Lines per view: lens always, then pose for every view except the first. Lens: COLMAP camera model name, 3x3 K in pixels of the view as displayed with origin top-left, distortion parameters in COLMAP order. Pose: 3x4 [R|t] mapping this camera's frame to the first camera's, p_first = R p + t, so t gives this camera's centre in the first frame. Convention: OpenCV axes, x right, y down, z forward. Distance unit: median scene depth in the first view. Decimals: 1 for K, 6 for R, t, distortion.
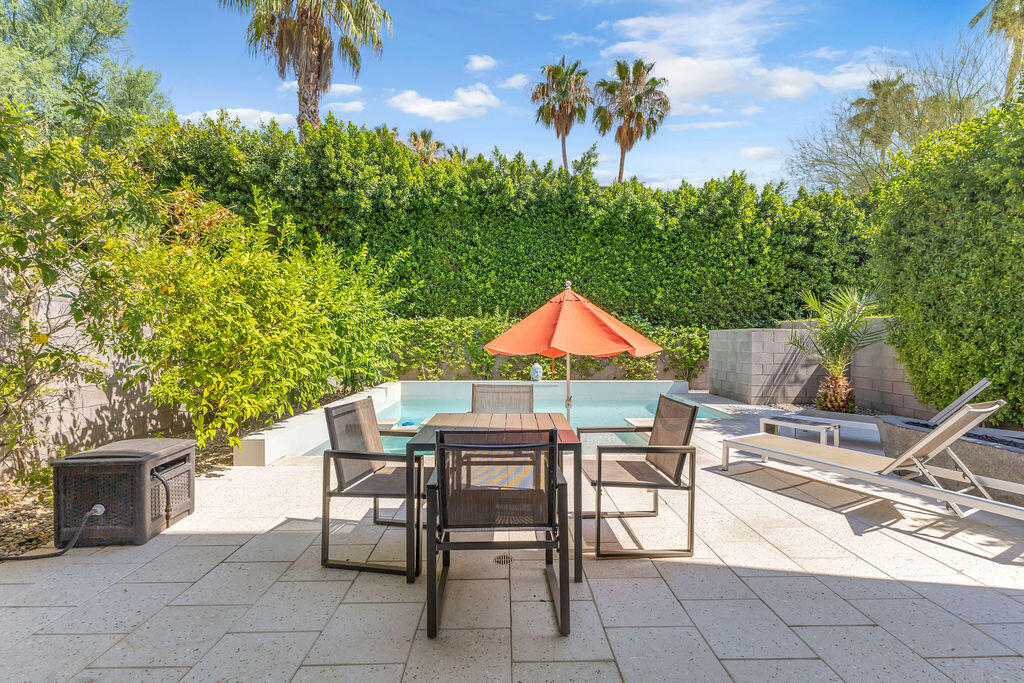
lens RADIAL K [[440.0, 0, 514.0], [0, 440.0, 340.5], [0, 0, 1]] dist [0.007993, -0.001264]
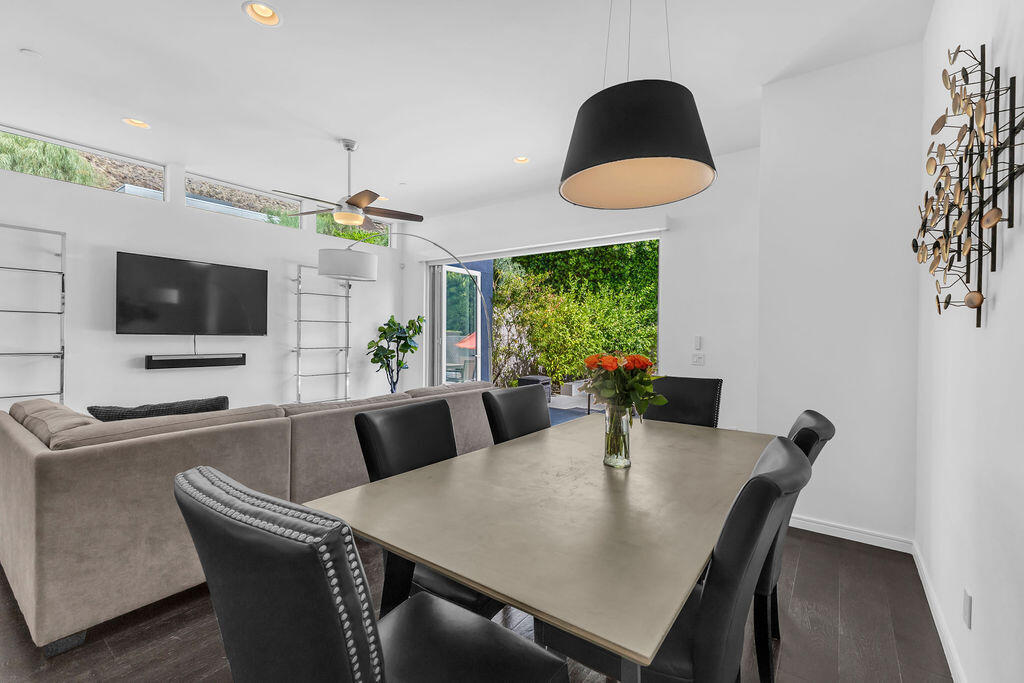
lens RADIAL K [[440.0, 0, 511.5], [0, 440.0, 338.7], [0, 0, 1]] dist [0.007993, -0.001264]
pose [[0.795729, 0.013987, -0.605491, 0.240027], [-0.013517, 0.999894, 0.005335, -0.011323], [0.605502, 0.003939, 0.795834, -0.429589]]
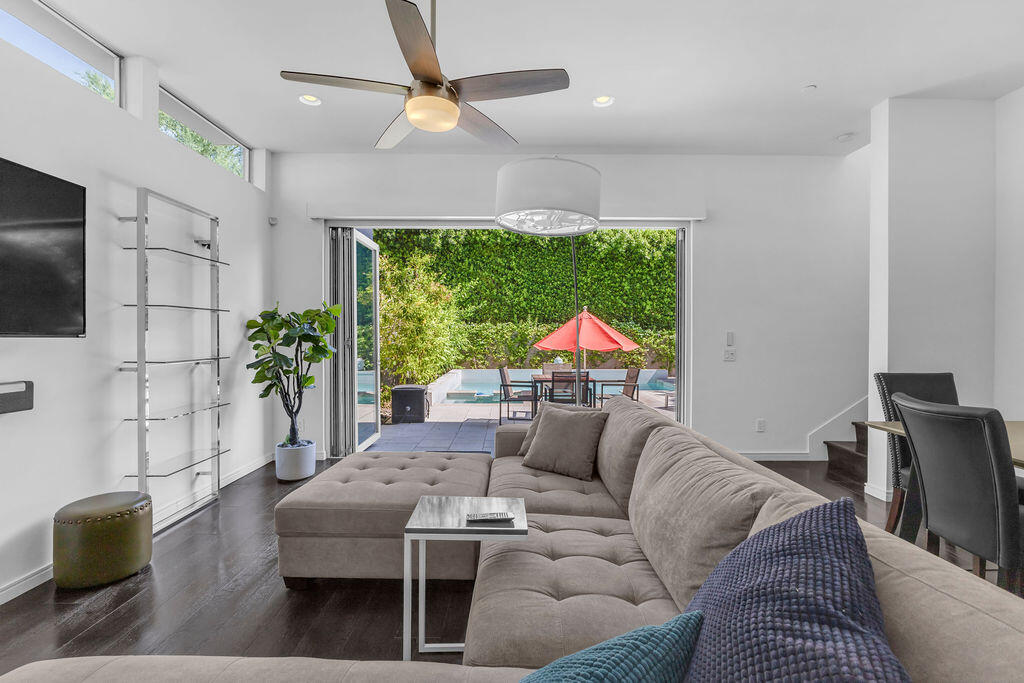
lens RADIAL K [[459.1, 0, 514.2], [0, 459.1, 340.2], [0, 0, 1]] dist [-0.002997, -0.000208]
pose [[0.999990, 0.001331, -0.004363, -0.078089], [-0.001305, 0.999982, 0.005806, -0.008272], [0.004371, -0.005800, 0.999974, -0.424634]]
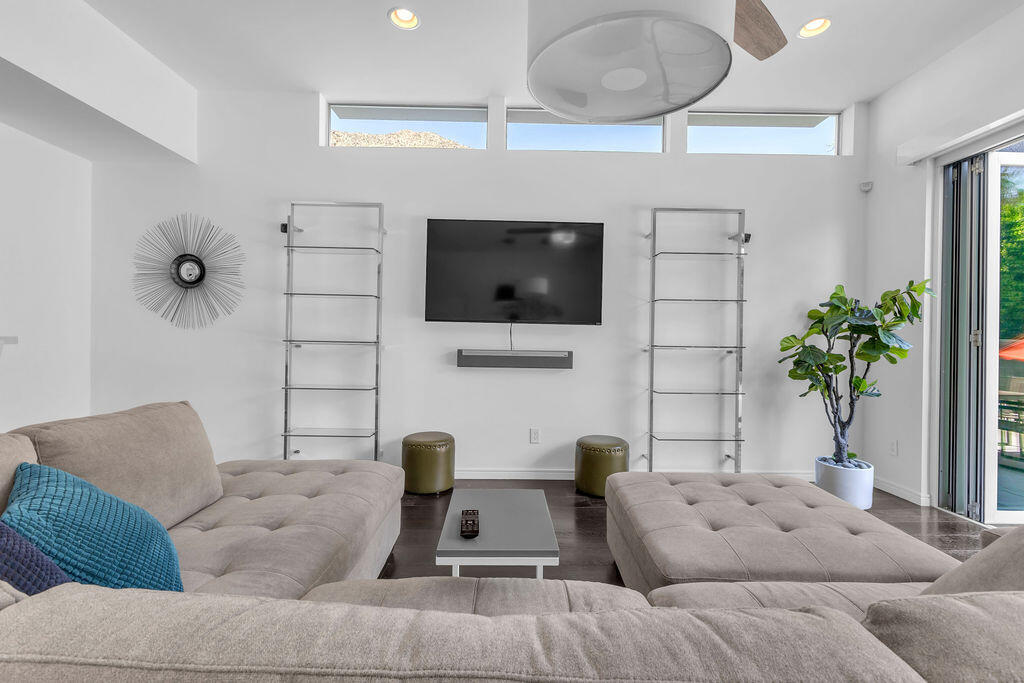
lens RADIAL K [[440.0, 0, 513.4], [0, 440.0, 340.7], [0, 0, 1]] dist [0.007993, -0.001264]
pose [[0.003248, 0.006471, -0.999974, 0.031097], [-0.018947, 0.999800, 0.006409, 0.002709], [0.999815, 0.018926, 0.003370, -0.260117]]
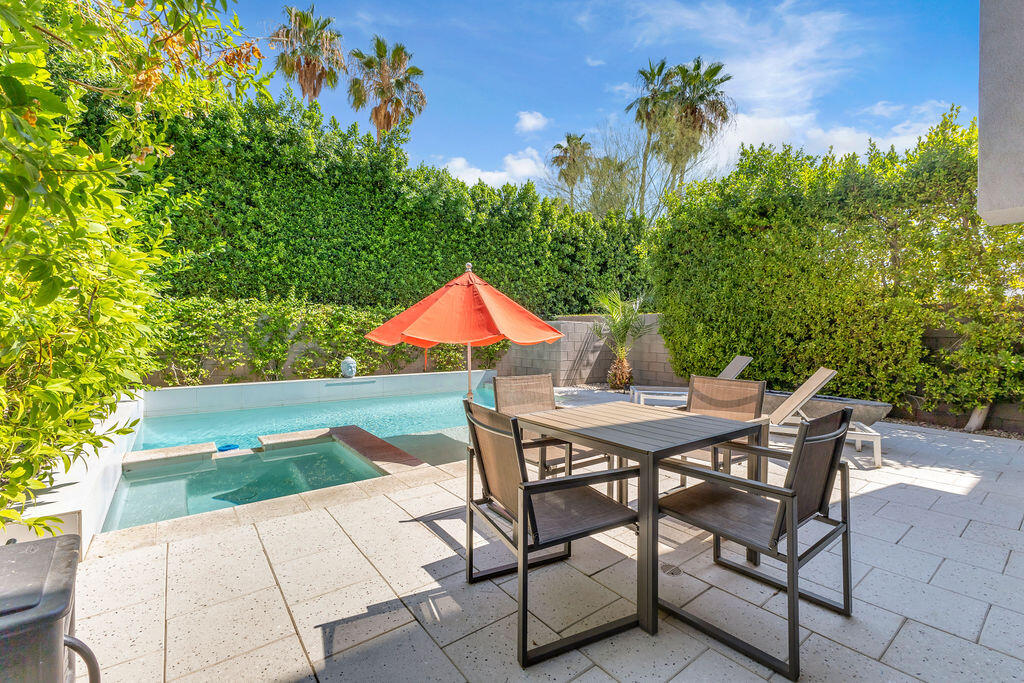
lens RADIAL K [[440.0, 0, 514.8], [0, 440.0, 341.0], [0, 0, 1]] dist [0.007993, -0.001264]
pose [[0.803166, -0.007227, 0.595711, -0.191225], [-0.002063, 0.999887, 0.014911, 0.006957], [-0.595751, -0.013204, 0.803061, 0.116409]]
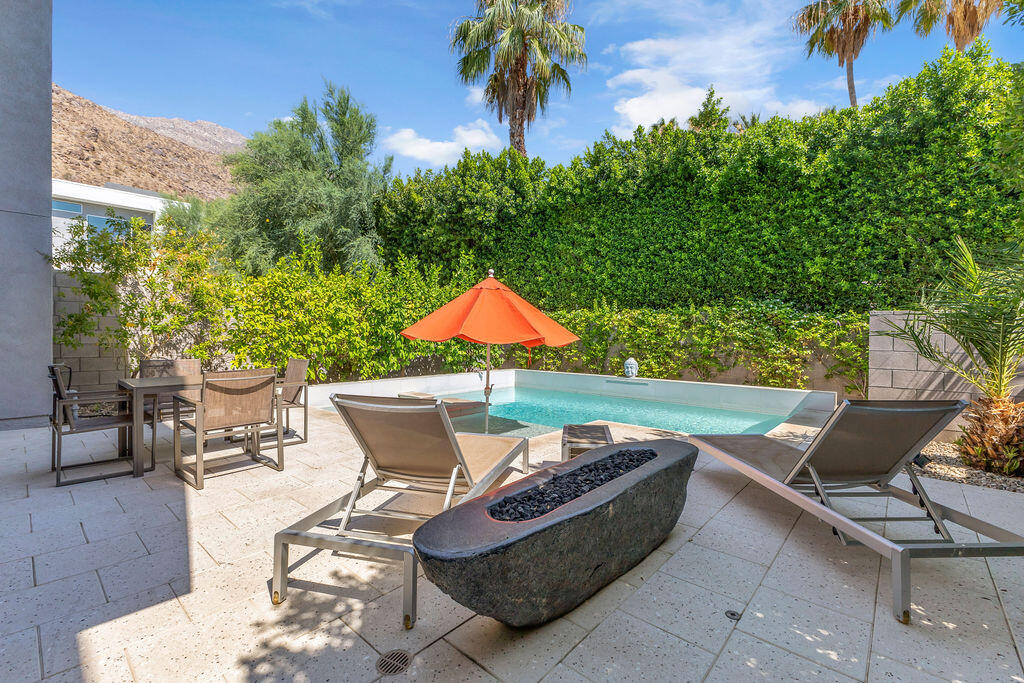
lens RADIAL K [[440.0, 0, 513.7], [0, 440.0, 338.8], [0, 0, 1]] dist [0.007993, -0.001264]
pose [[0.734006, 0.008166, -0.679094, 0.467444], [-0.008146, 0.999962, 0.003219, 0.010805], [0.679094, 0.003169, 0.734044, 0.165251]]
